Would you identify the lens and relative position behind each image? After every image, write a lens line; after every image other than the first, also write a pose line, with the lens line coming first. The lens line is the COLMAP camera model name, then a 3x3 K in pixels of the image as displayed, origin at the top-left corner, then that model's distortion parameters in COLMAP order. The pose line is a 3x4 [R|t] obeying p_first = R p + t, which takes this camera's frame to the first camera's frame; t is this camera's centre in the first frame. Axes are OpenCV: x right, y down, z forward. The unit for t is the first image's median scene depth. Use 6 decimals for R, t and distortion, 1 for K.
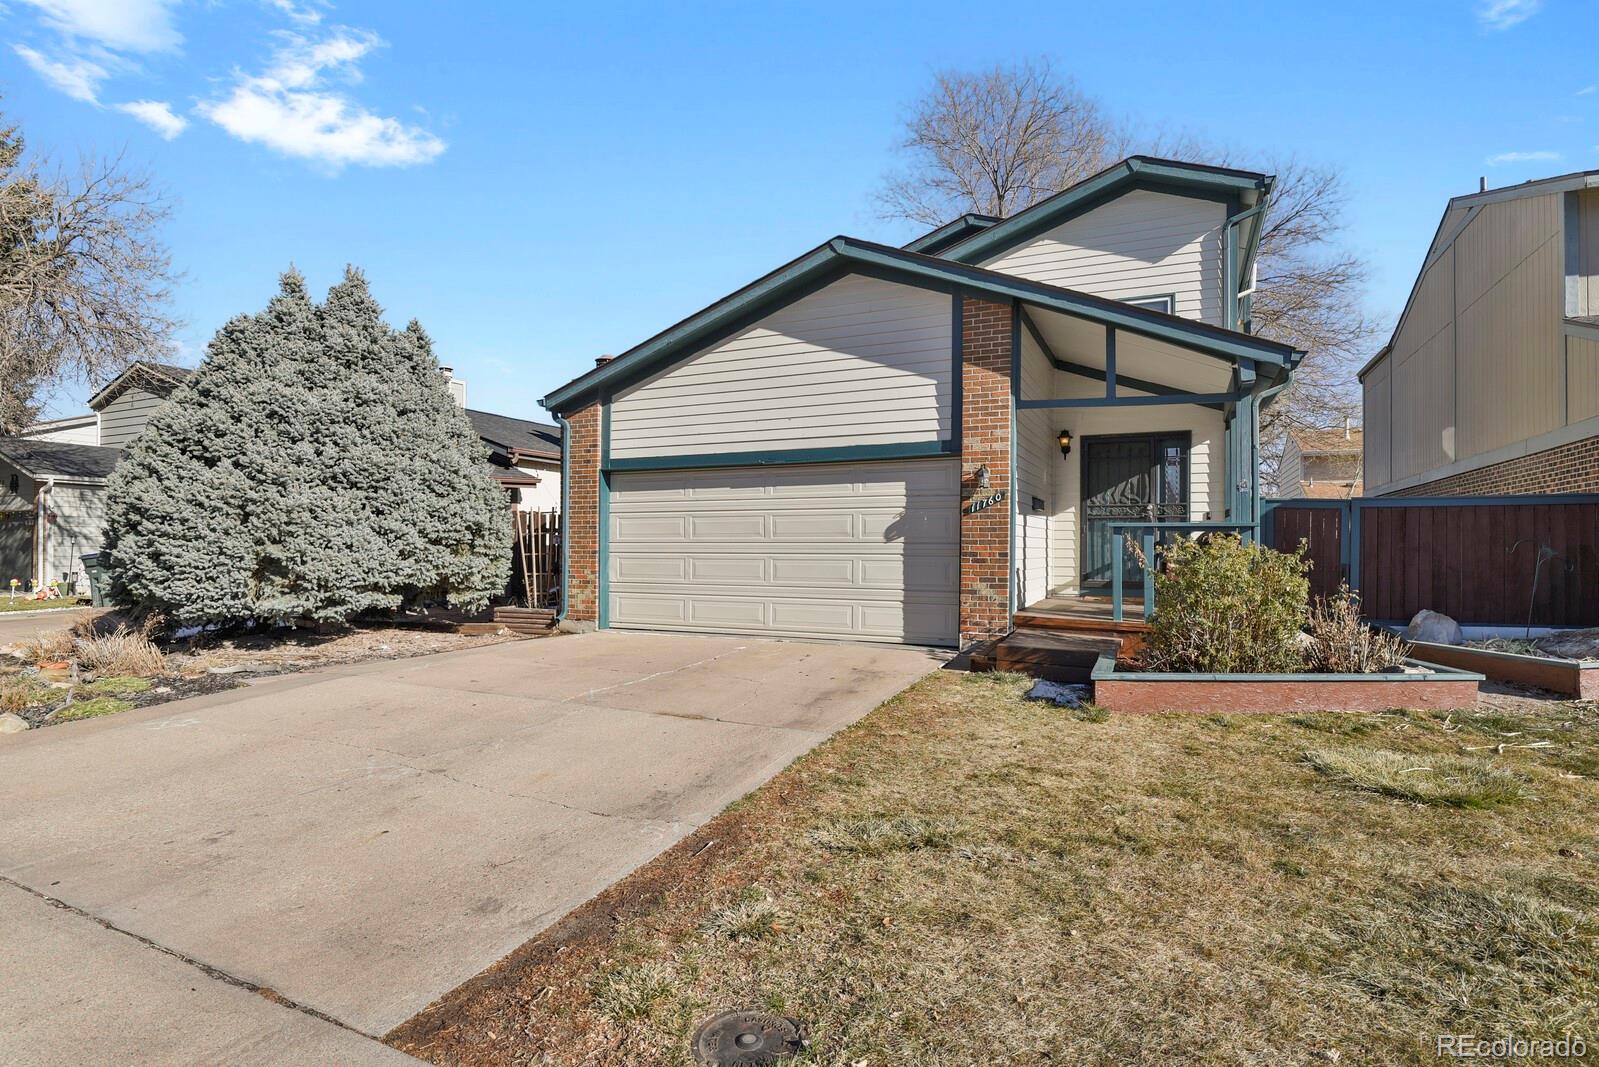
lens RADIAL K [[781.4, 0, 802.7], [0, 781.4, 536.2], [0, 0, 1]] dist [-0.021497, -0.004689]
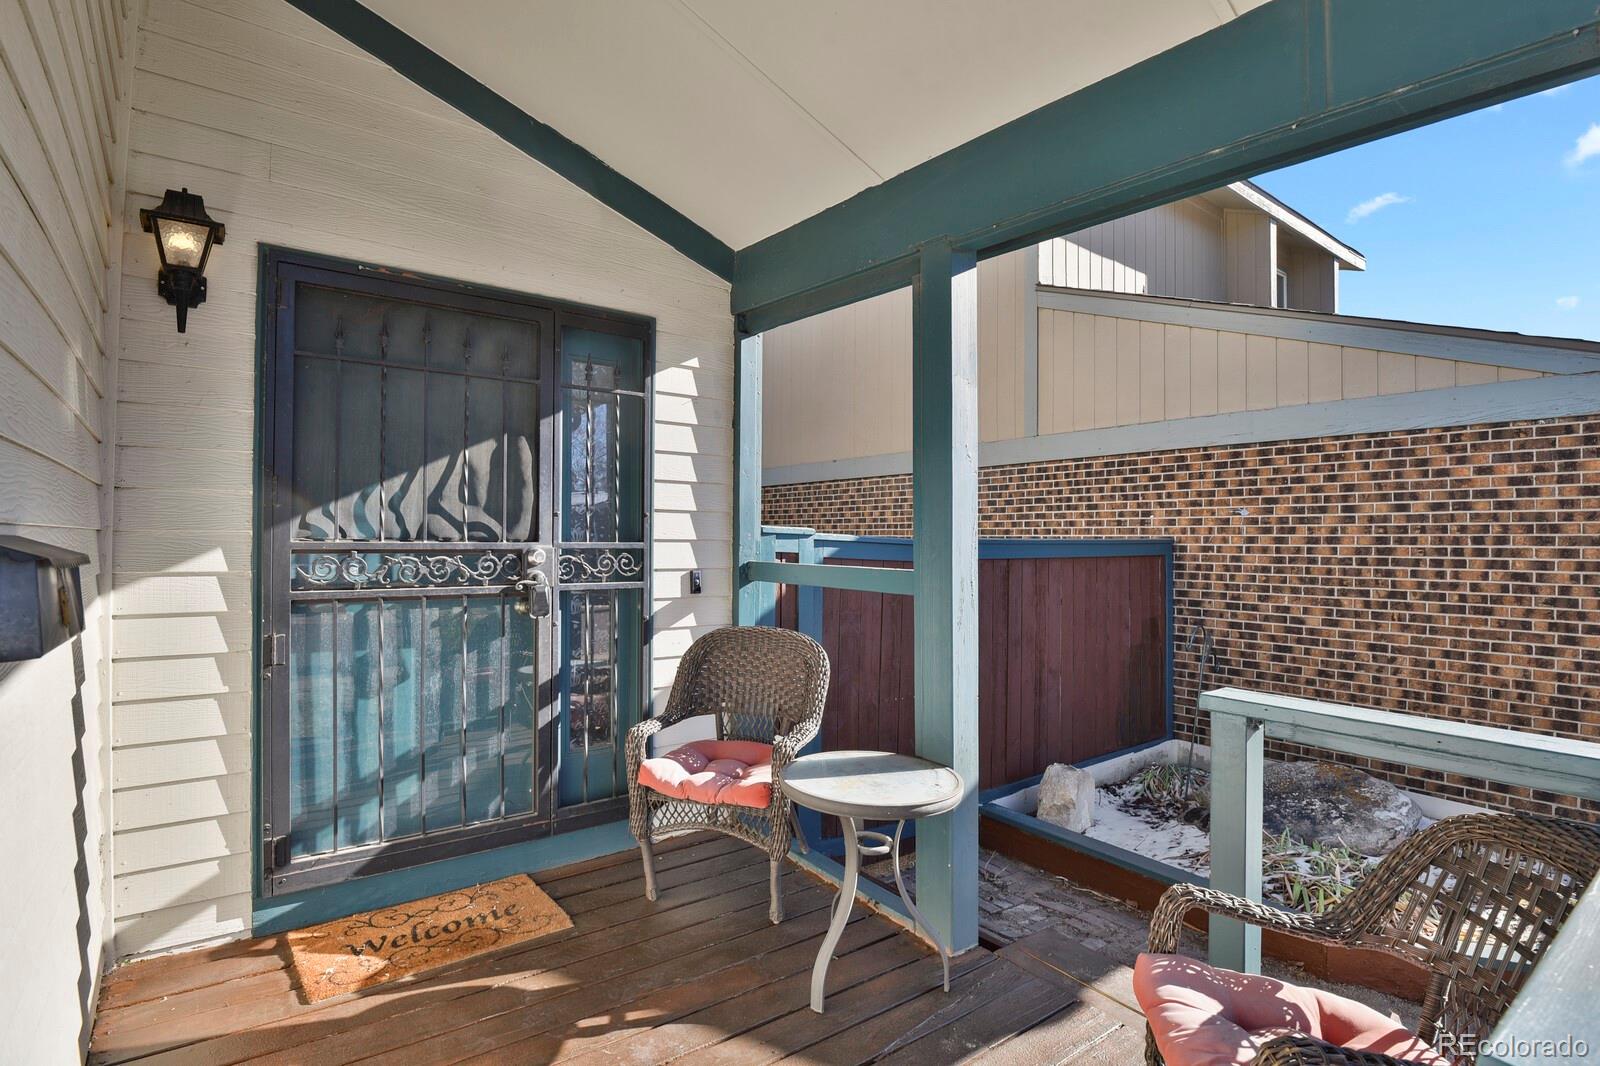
lens RADIAL K [[781.8, 0, 795.0], [0, 781.8, 534.3], [0, 0, 1]] dist [-0.021497, -0.004689]
pose [[0.456747, 0.008791, 0.889553, 0.229718], [-0.006915, 0.999956, -0.006331, -0.042777], [-0.889570, -0.003259, 0.456788, 0.764259]]
